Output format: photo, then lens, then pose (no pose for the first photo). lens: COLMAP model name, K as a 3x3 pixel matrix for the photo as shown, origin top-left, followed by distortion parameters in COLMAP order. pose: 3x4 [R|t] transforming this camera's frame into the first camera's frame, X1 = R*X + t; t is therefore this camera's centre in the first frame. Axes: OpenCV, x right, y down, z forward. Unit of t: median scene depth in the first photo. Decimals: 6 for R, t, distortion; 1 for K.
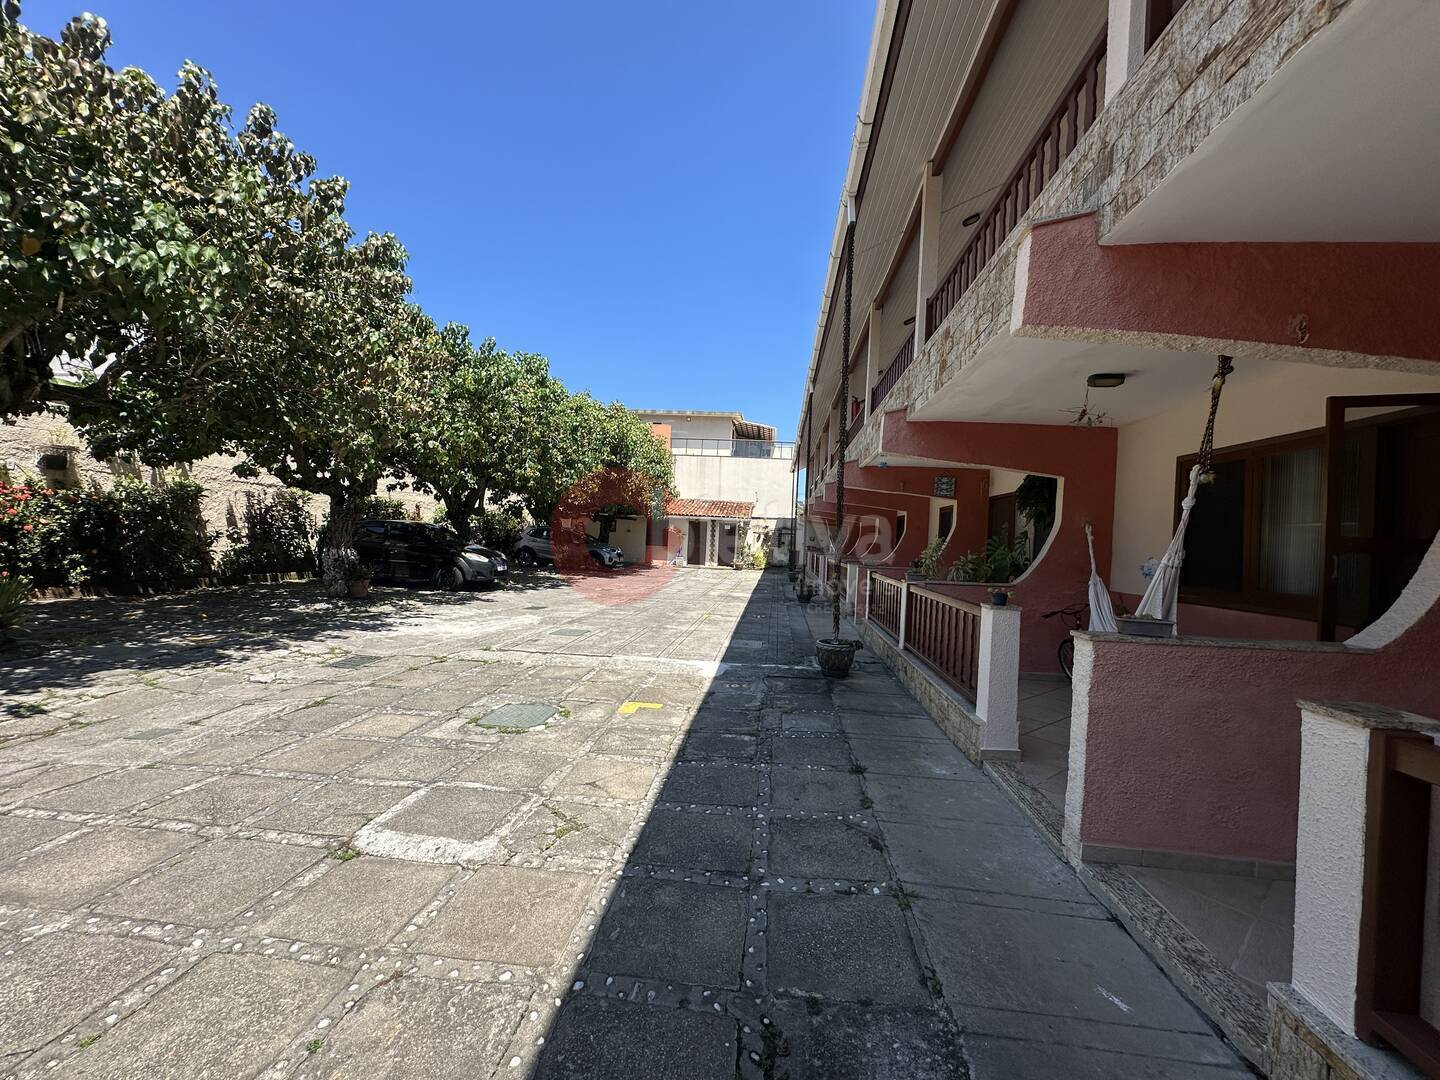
lens RADIAL K [[575.1, 0, 718.2], [0, 575.1, 538.2], [0, 0, 1]] dist [-0.003979, 0.000753]
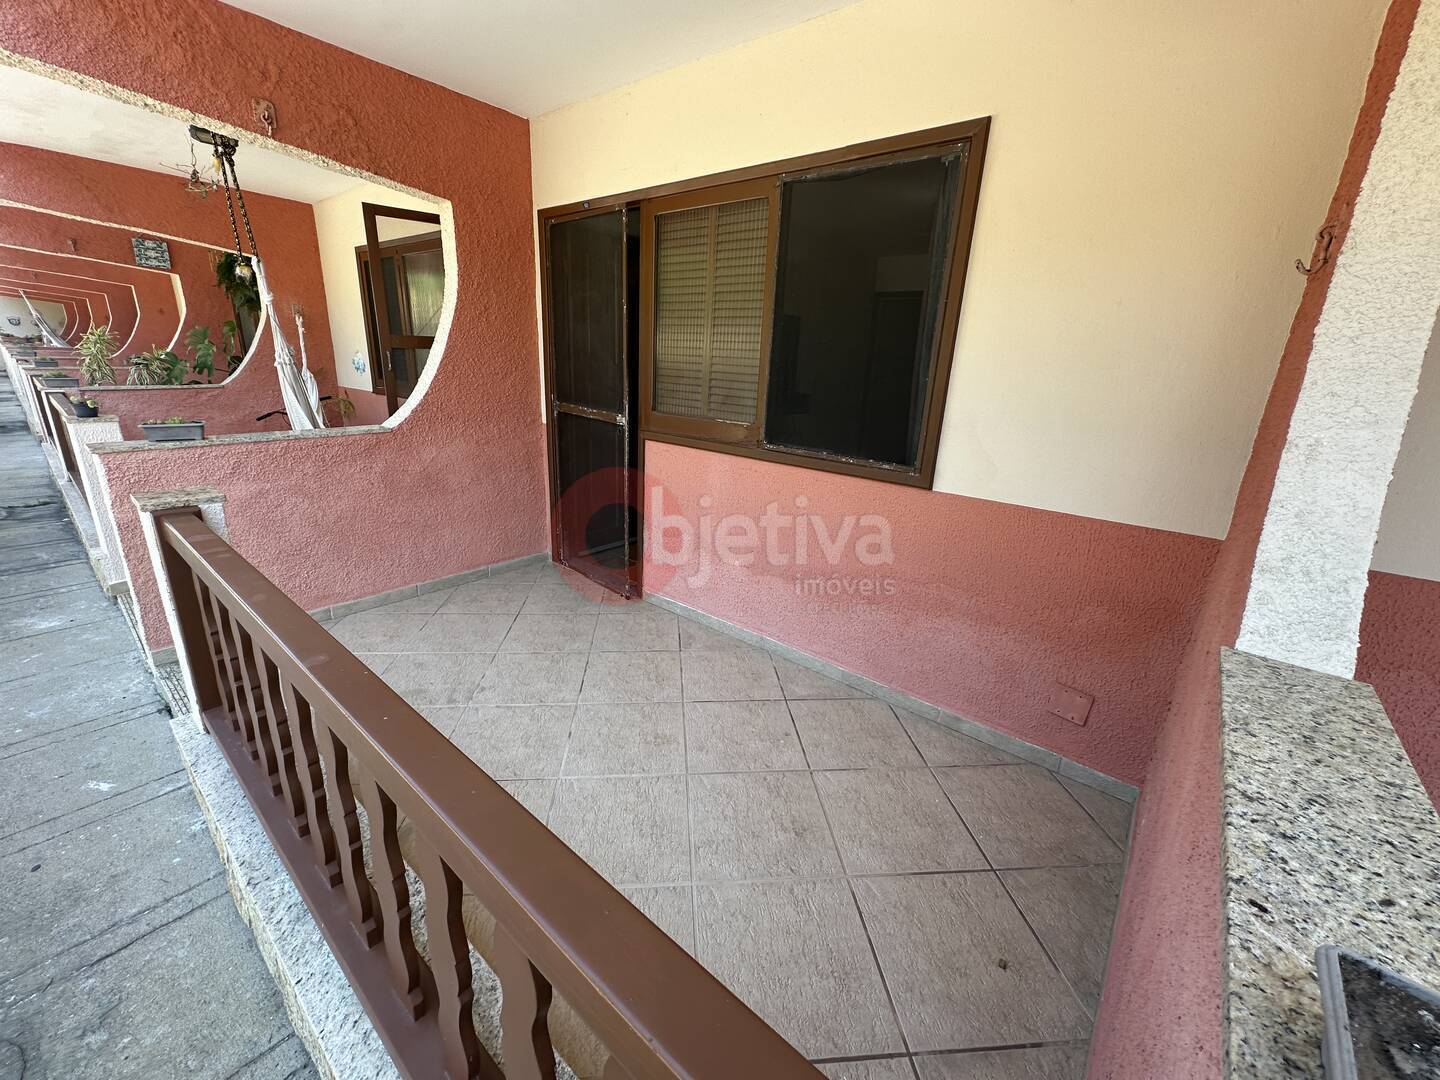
lens RADIAL K [[575.1, 0, 717.4], [0, 575.1, 538.4], [0, 0, 1]] dist [-0.003979, 0.000753]
pose [[0.555190, -0.269199, 0.786953, 0.332421], [-0.020153, 0.941540, 0.336298, -0.016251], [-0.831479, -0.202569, 0.517309, -0.242909]]
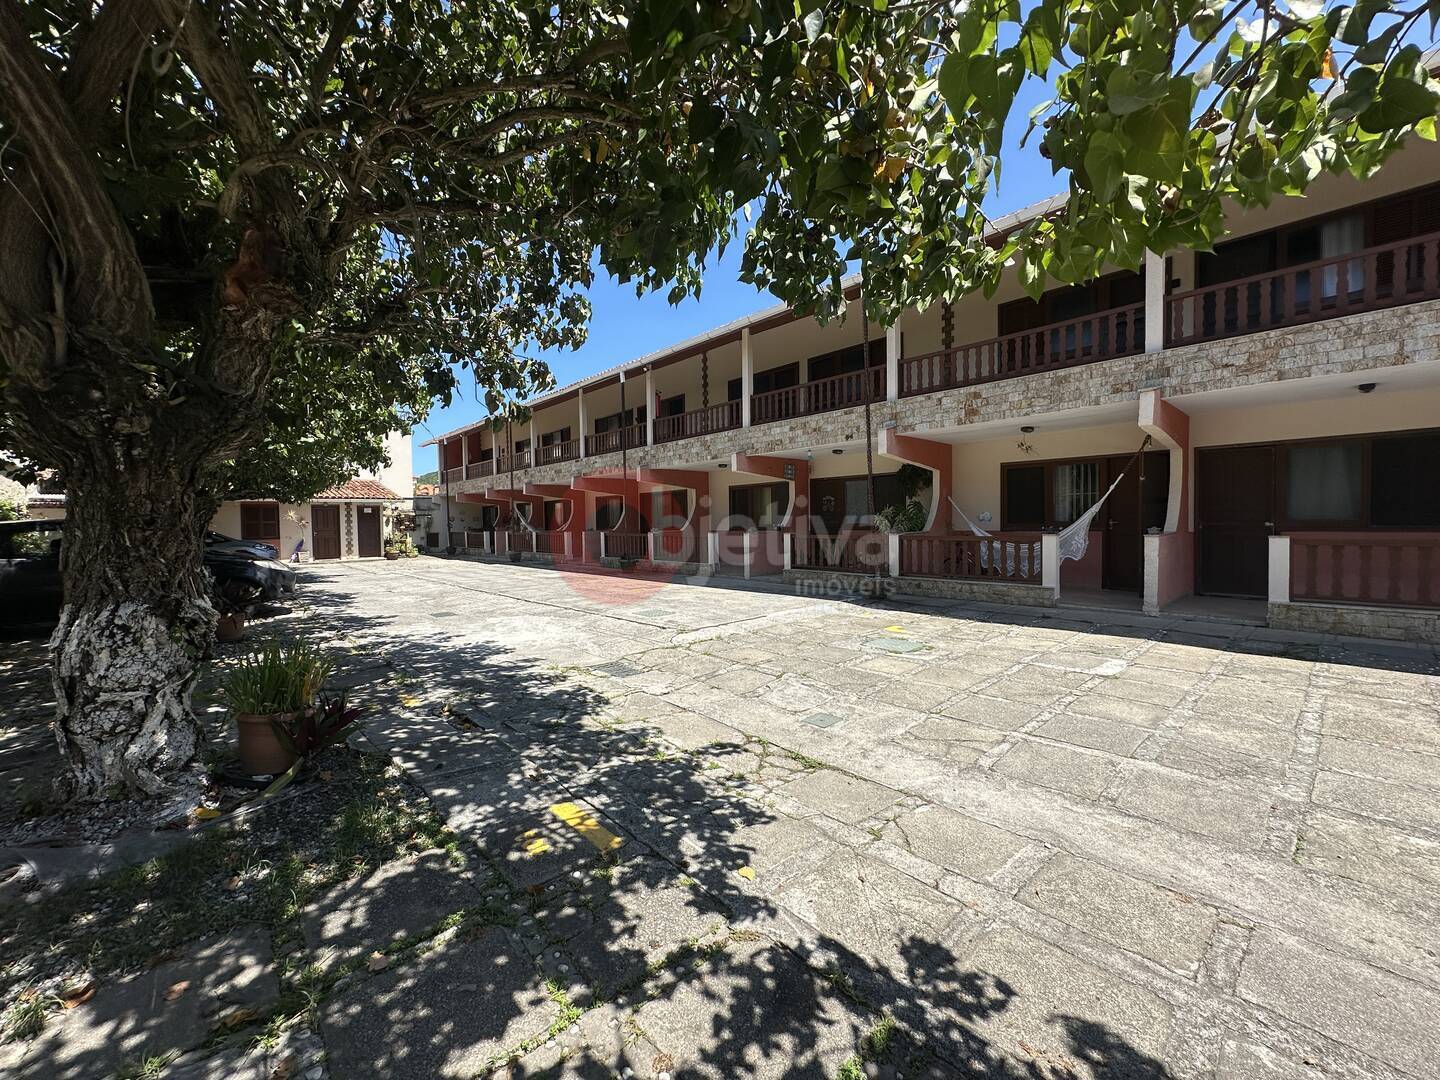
lens RADIAL K [[575.1, 0, 721.0], [0, 575.1, 545.3], [0, 0, 1]] dist [-0.003979, 0.000753]
pose [[0.657214, -0.078757, 0.749578, -2.332759], [0.039517, 0.996758, 0.070080, -0.067870], [-0.752667, -0.016436, 0.658196, 0.574043]]
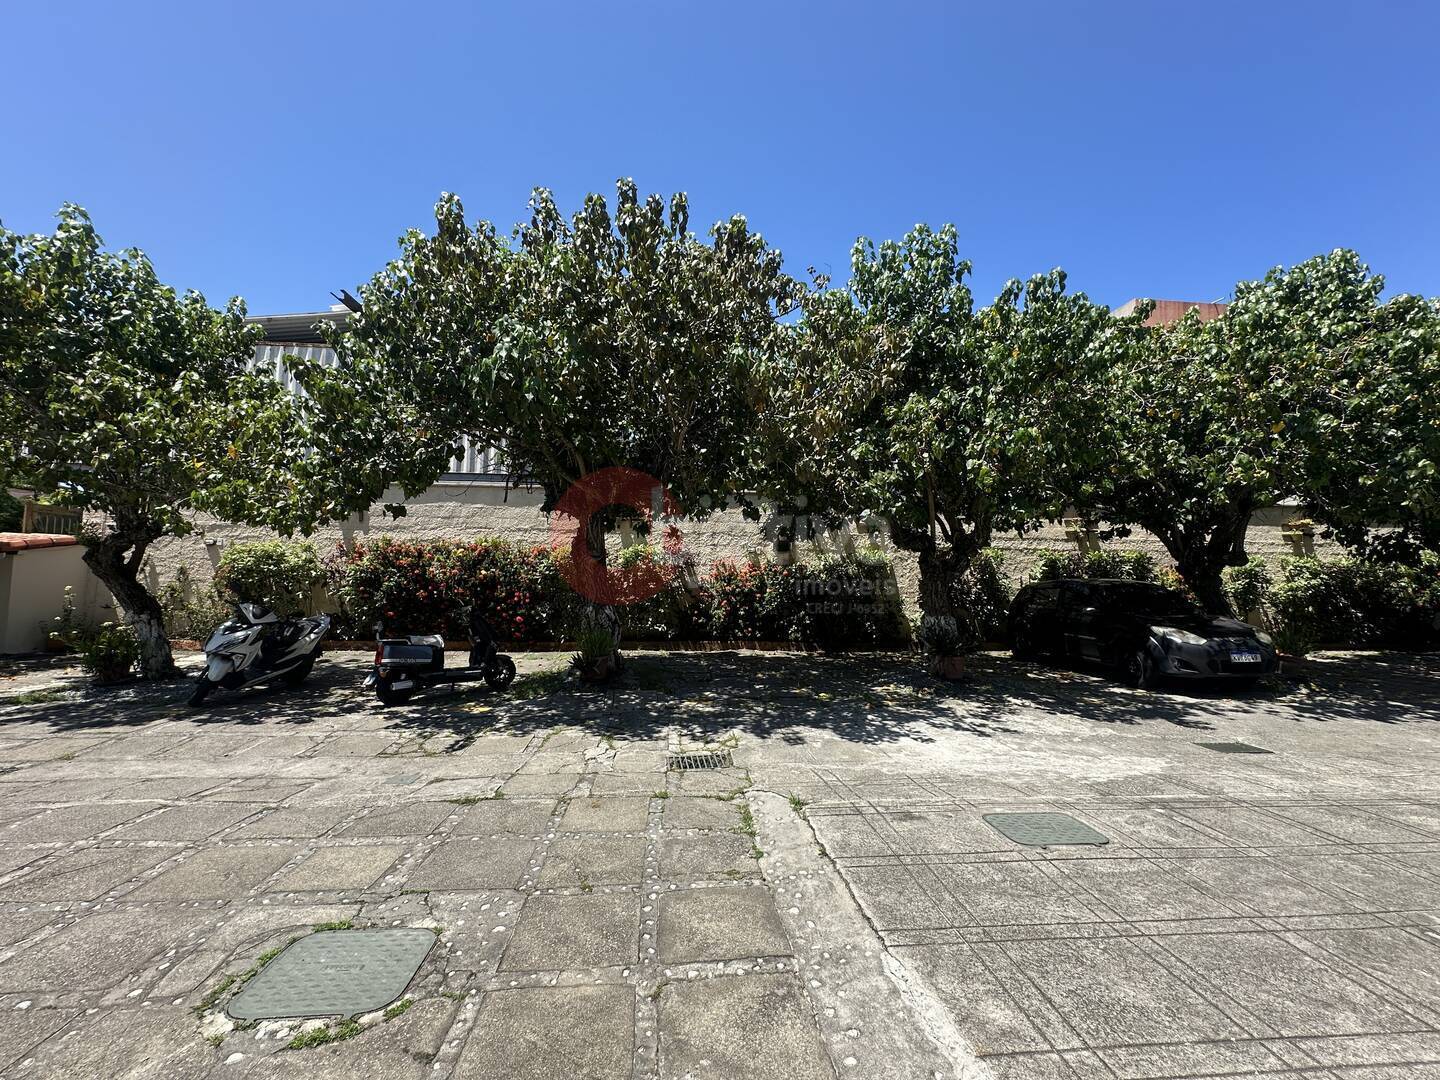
lens RADIAL K [[575.1, 0, 708.8], [0, 575.1, 541.8], [0, 0, 1]] dist [-0.003979, 0.000753]
pose [[0.191936, -0.111384, -0.975066, 0.289511], [-0.001068, 0.993514, -0.113701, 0.022923], [0.981407, 0.022865, 0.190572, 1.693626]]
